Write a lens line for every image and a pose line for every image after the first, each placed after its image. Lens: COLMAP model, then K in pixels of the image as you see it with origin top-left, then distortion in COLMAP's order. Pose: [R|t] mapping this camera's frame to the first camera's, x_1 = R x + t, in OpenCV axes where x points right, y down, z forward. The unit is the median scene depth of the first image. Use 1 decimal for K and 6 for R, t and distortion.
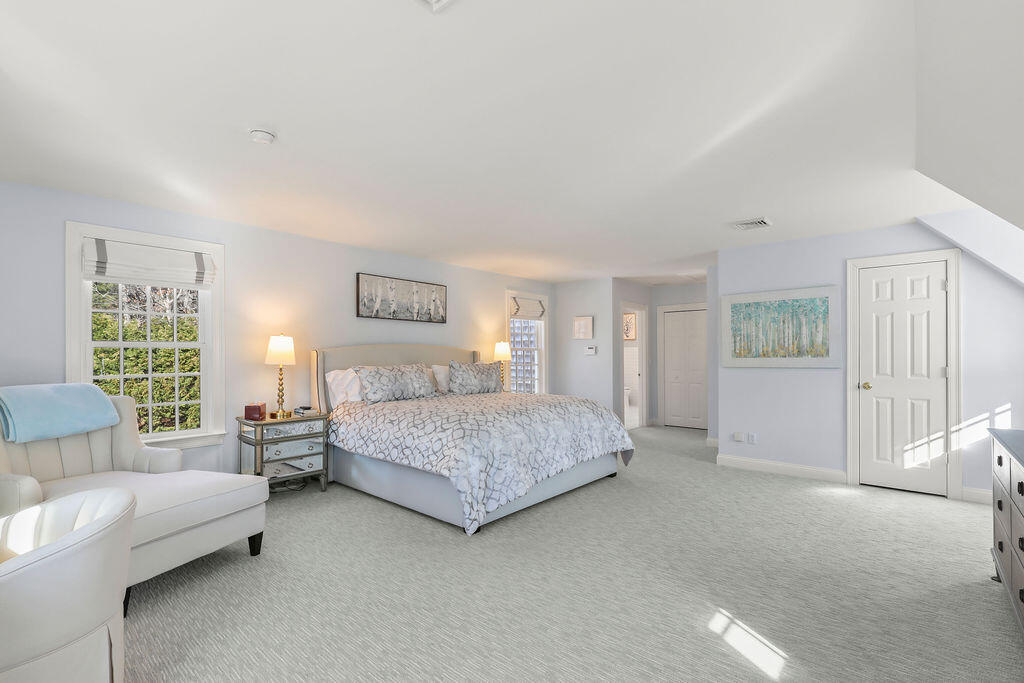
lens RADIAL K [[462.2, 0, 514.4], [0, 462.2, 351.8], [0, 0, 1]] dist [-0.000331, -0.000489]
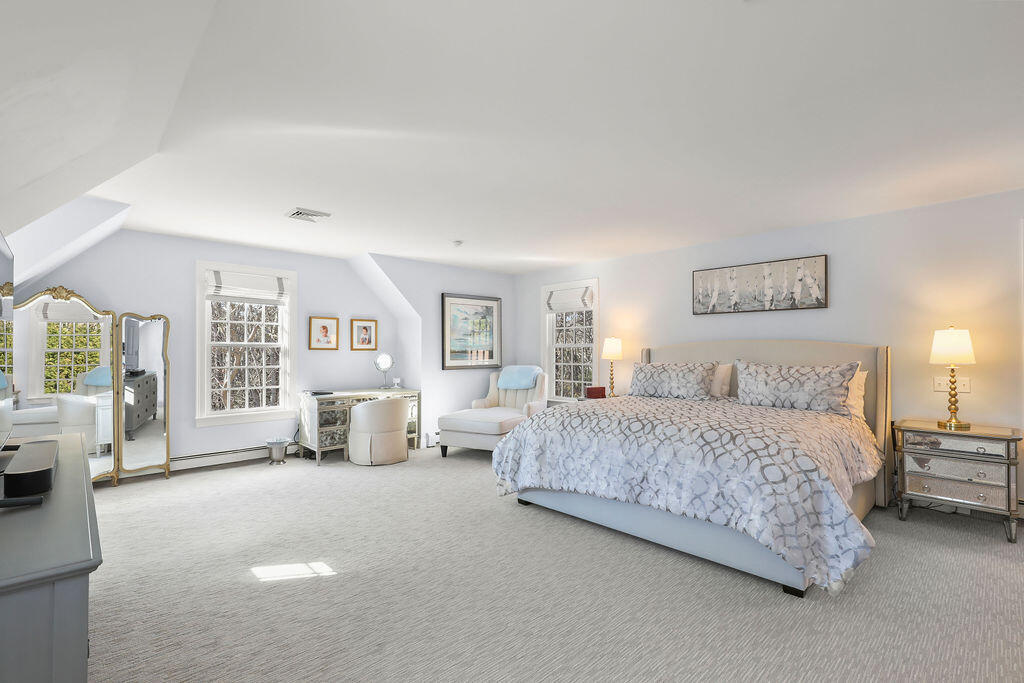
lens RADIAL K [[462.2, 0, 514.4], [0, 462.2, 351.8], [0, 0, 1]] dist [-0.000331, -0.000489]
pose [[-0.083793, 0.000440, -0.996483, 0.674373], [0.004759, 0.999989, 0.000041, 0.003200], [0.996472, -0.004738, -0.083794, 0.669858]]
